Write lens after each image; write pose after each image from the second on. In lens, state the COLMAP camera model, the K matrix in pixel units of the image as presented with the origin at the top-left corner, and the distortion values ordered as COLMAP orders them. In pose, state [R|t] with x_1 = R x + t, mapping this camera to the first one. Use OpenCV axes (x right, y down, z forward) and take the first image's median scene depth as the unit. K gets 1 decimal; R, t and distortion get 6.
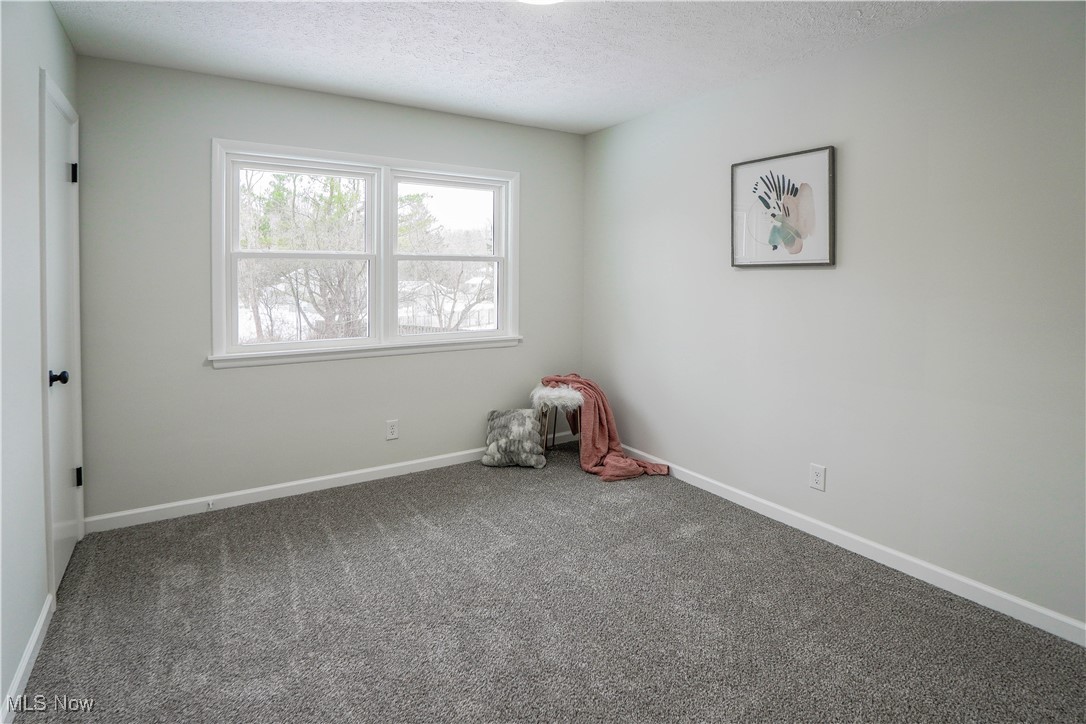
lens RADIAL K [[551.1, 0, 543.2], [0, 551.1, 372.0], [0, 0, 1]] dist [-0.036305, 0.006849]
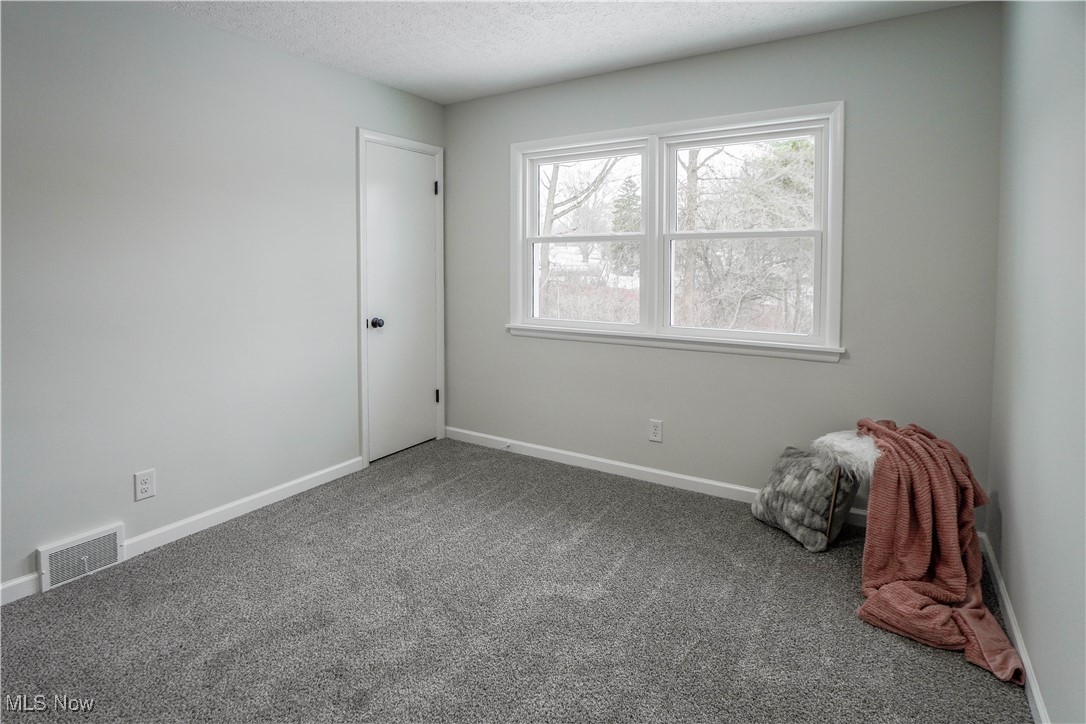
lens RADIAL K [[551.1, 0, 542.6], [0, 551.1, 350.7], [0, 0, 1]] dist [-0.036305, 0.006849]
pose [[0.422271, 0.132908, -0.896673, 0.429104], [-0.158019, 0.984840, 0.071560, -0.057380], [0.892590, 0.111474, 0.436871, 0.432466]]
